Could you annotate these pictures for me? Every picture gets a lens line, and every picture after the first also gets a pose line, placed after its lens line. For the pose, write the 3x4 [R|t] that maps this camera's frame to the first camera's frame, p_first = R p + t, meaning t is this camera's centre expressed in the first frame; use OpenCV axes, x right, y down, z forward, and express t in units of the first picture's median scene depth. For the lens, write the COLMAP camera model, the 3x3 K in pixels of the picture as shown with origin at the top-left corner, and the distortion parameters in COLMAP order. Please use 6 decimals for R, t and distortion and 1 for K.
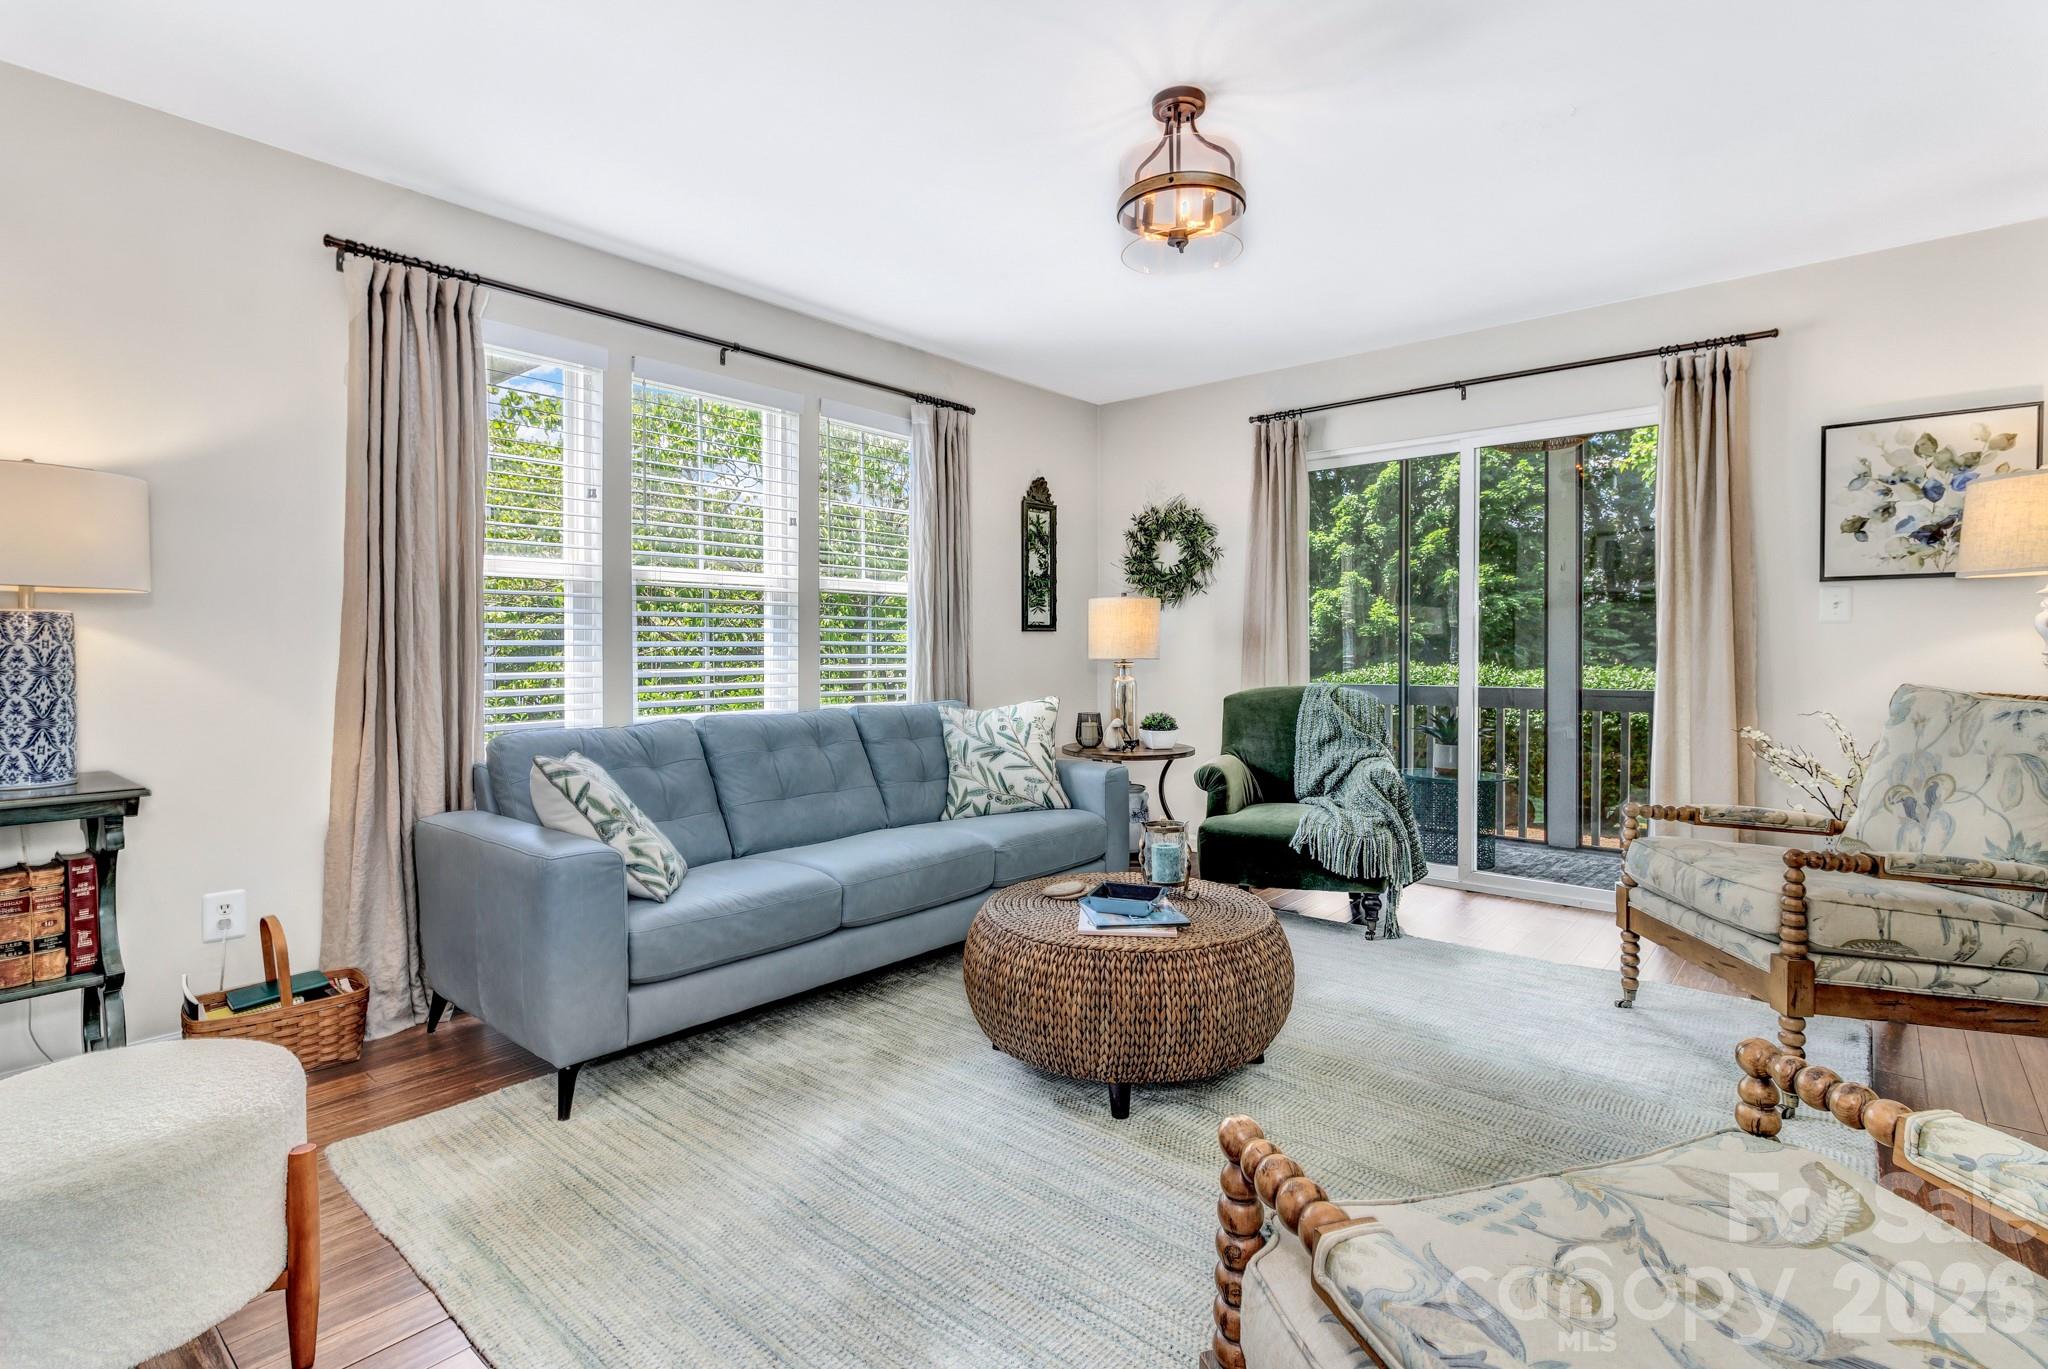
lens RADIAL K [[980.0, 0, 1025.9], [0, 980.0, 659.7], [0, 0, 1]] dist [0.007875, 0.000222]
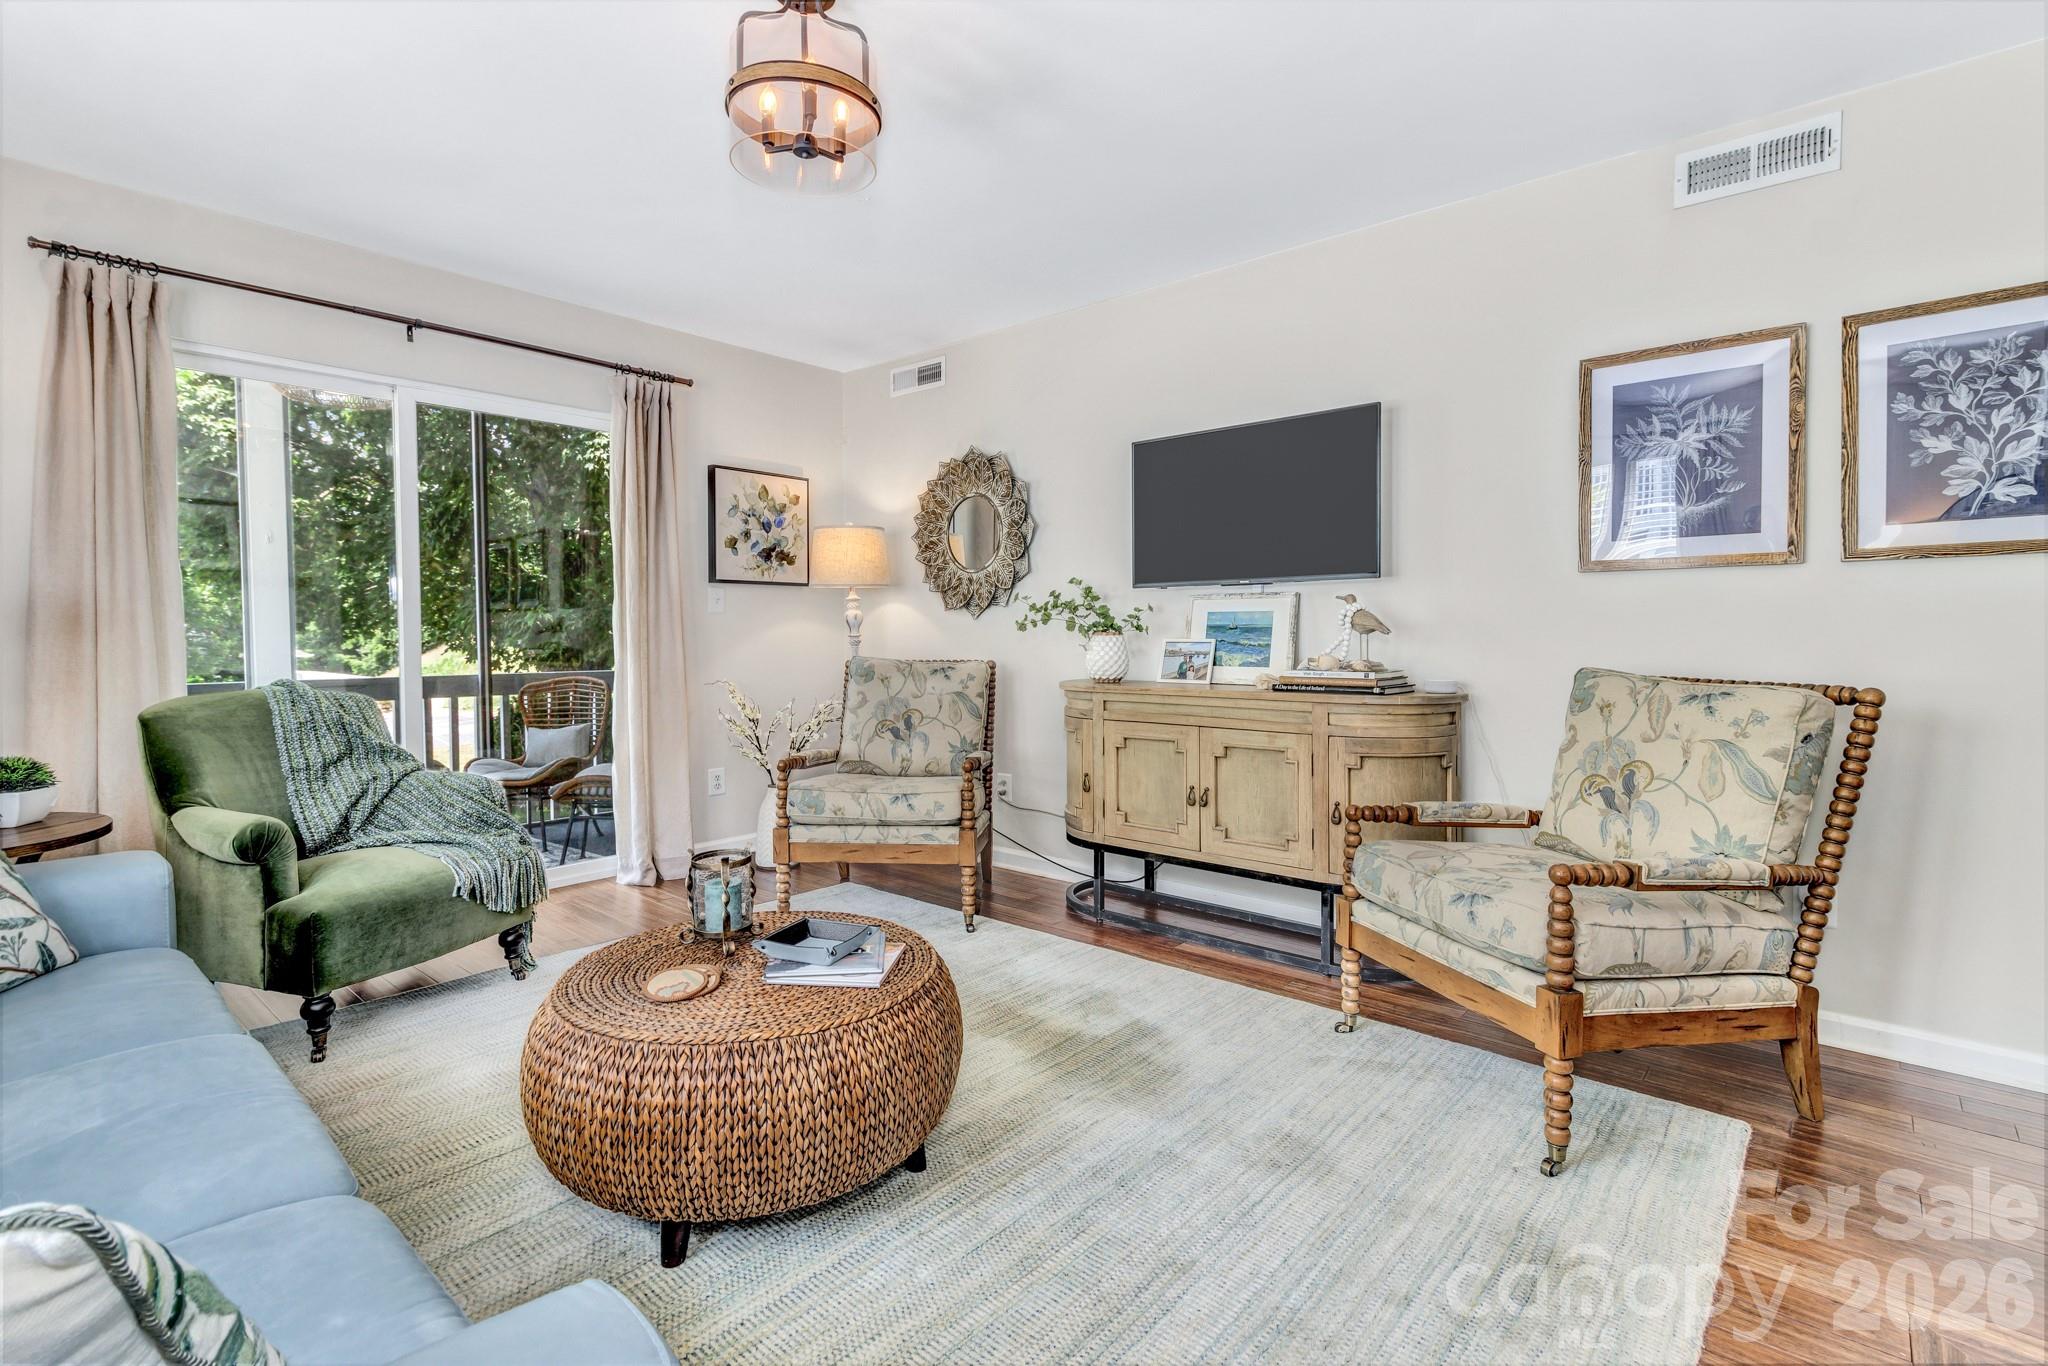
lens RADIAL K [[967.7, 0, 1026.6], [0, 967.7, 651.6], [0, 0, 1]] dist [0.004984, 0.000855]
pose [[0.009947, -0.022688, 0.999693, -0.499031], [0.012373, 0.999669, 0.022564, -0.011000], [-0.999874, 0.012145, 0.010224, 0.581293]]
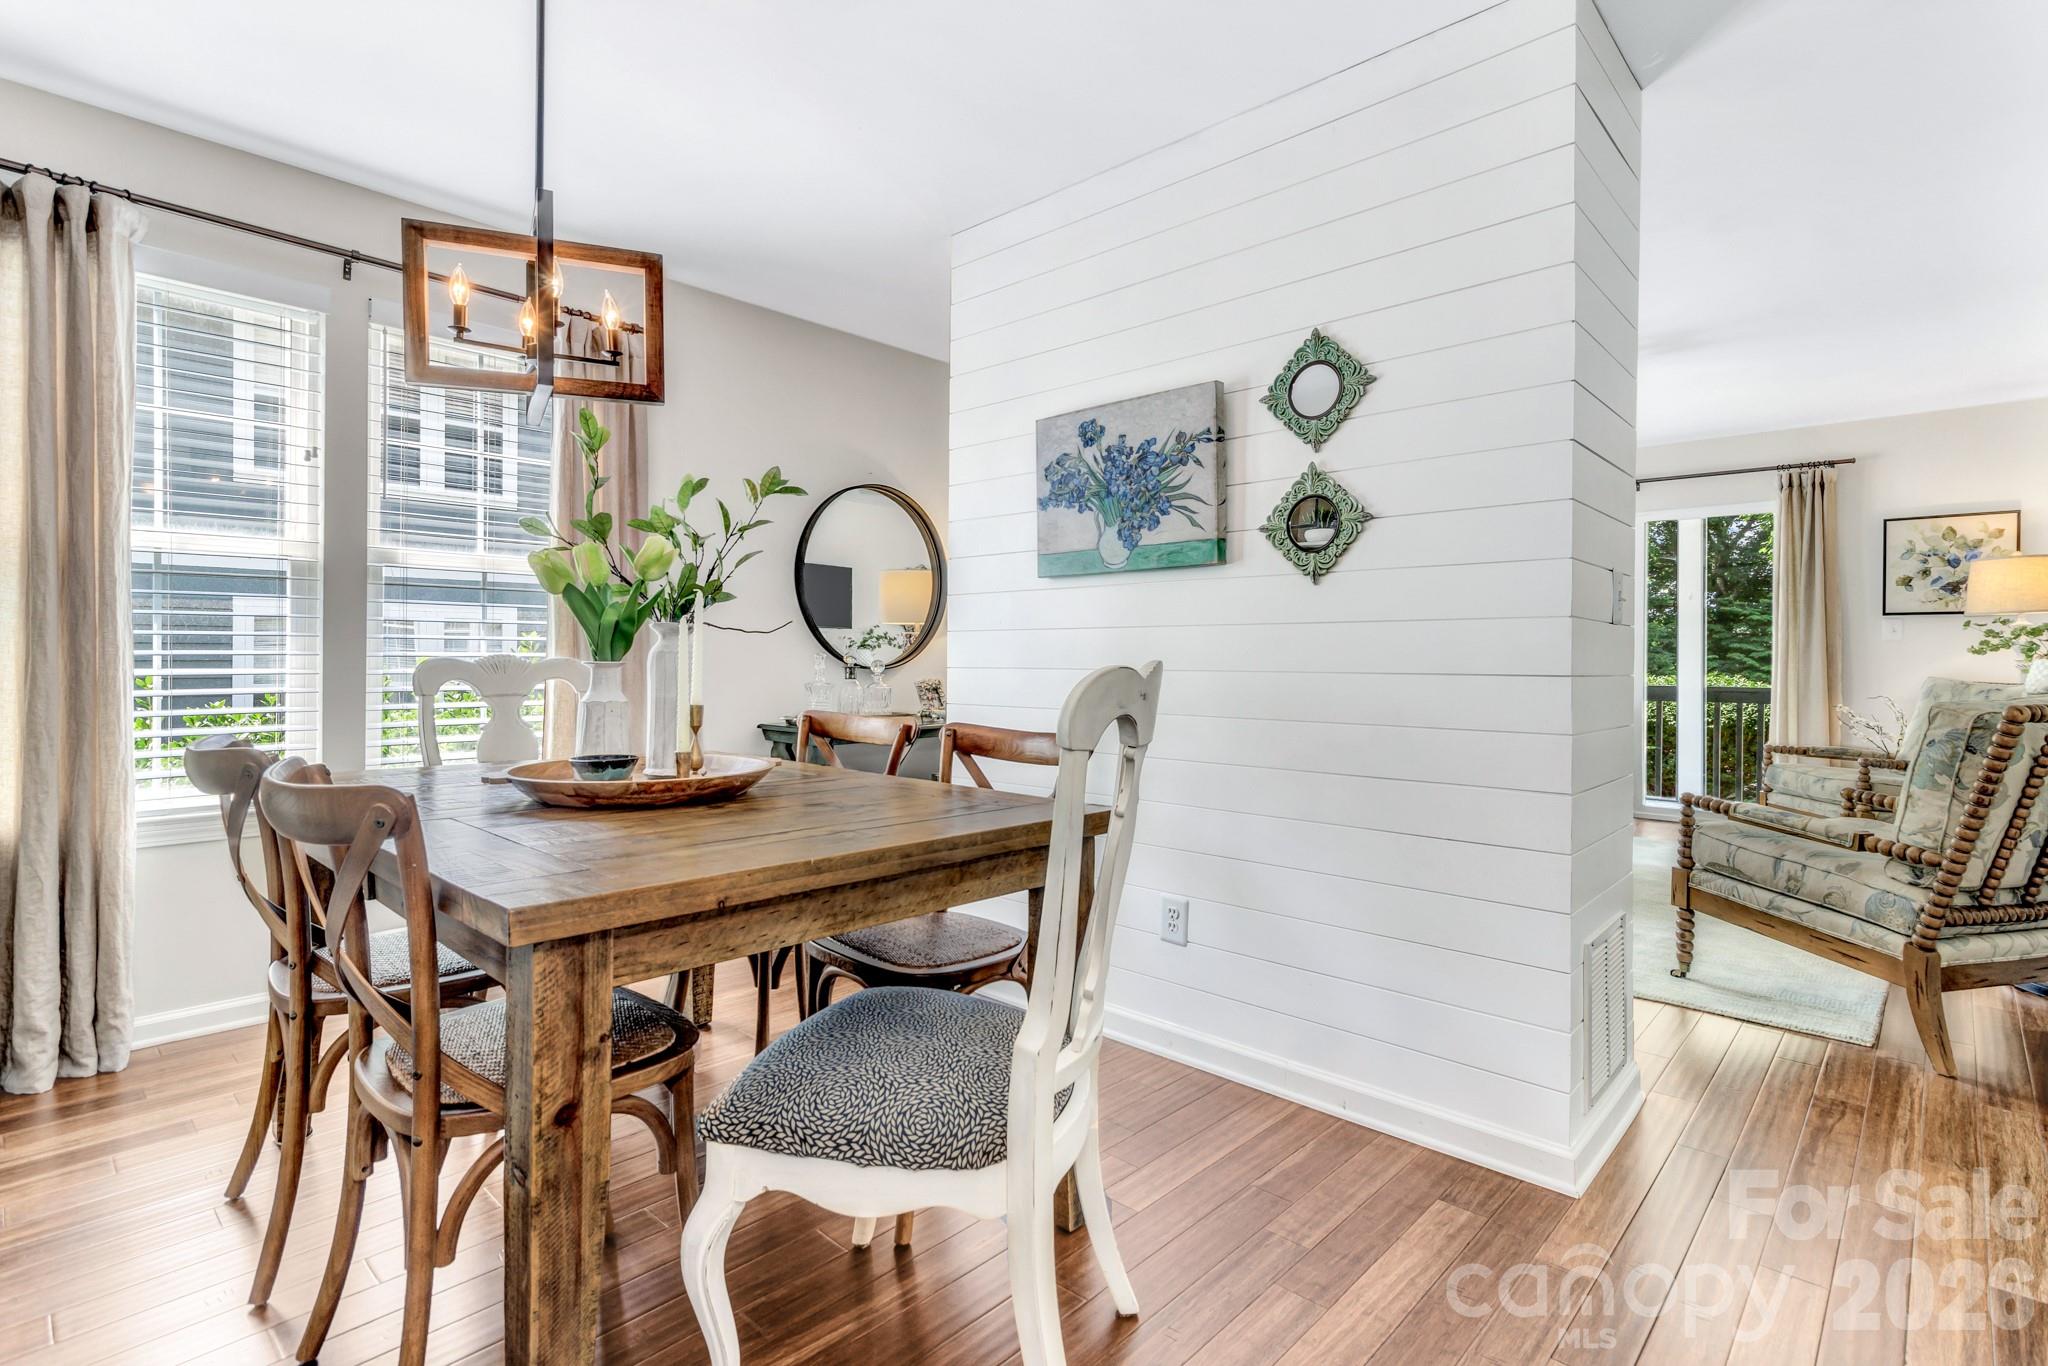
lens RADIAL K [[967.7, 0, 1026.6], [0, 967.7, 651.6], [0, 0, 1]] dist [0.004984, 0.000855]
pose [[0.998459, 0.007100, -0.055037, -0.519528], [-0.007706, 0.999912, -0.010805, 0.008915], [0.054955, 0.011213, 0.998426, -0.682898]]
